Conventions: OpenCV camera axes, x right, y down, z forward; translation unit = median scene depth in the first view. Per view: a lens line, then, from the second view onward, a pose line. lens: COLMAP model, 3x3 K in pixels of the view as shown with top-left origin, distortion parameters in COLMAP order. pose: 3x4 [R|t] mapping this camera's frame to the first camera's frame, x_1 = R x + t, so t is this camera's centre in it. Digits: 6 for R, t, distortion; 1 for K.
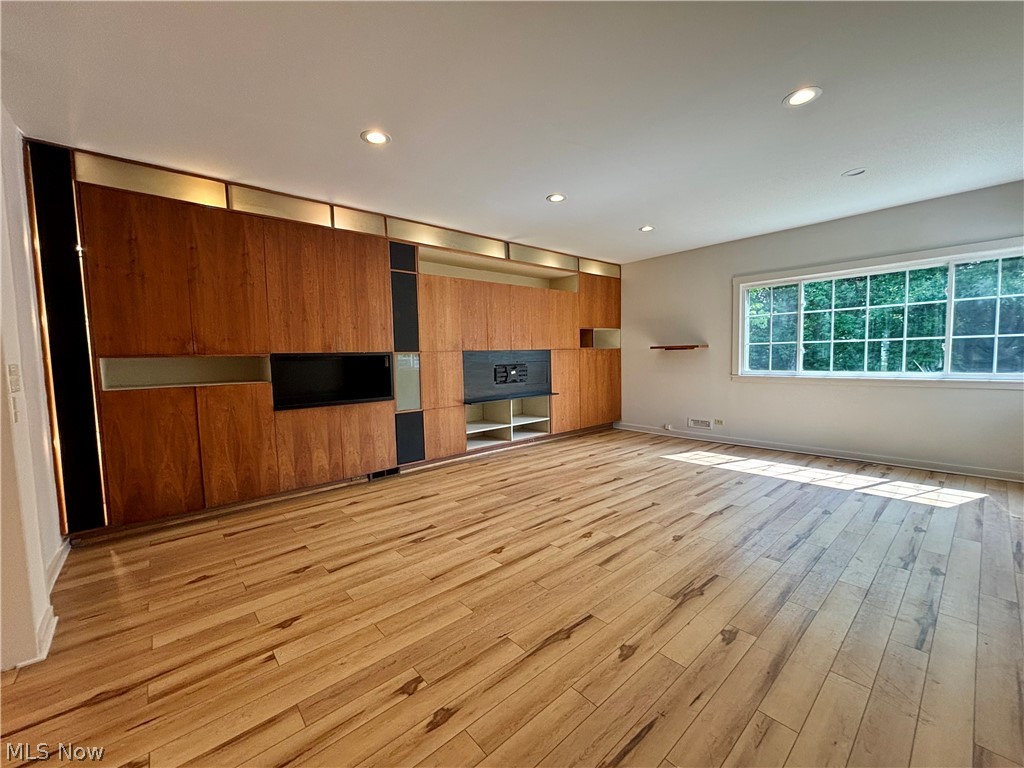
lens RADIAL K [[415.7, 0, 510.8], [0, 415.7, 387.2], [0, 0, 1]] dist [0.001751, 0.000639]
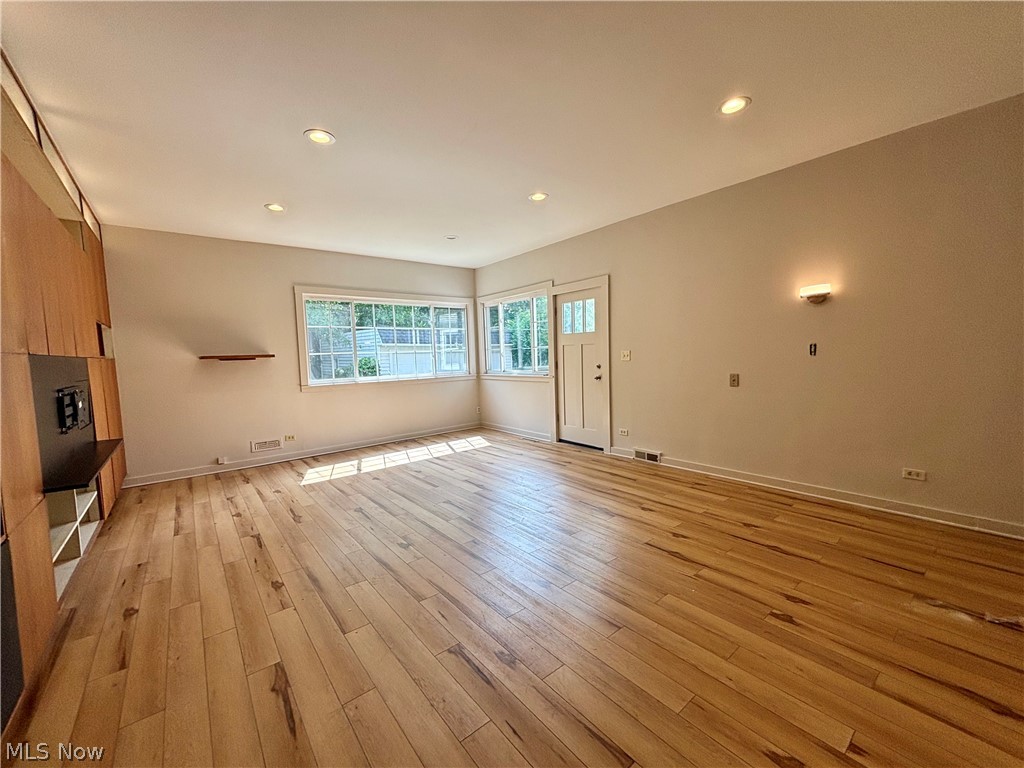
lens RADIAL K [[415.7, 0, 510.5], [0, 415.7, 388.3], [0, 0, 1]] dist [0.001751, 0.000639]
pose [[0.034857, -0.060937, 0.997533, -0.543668], [0.108468, 0.992474, 0.056838, -0.035075], [-0.993489, 0.106219, 0.041204, 0.634305]]
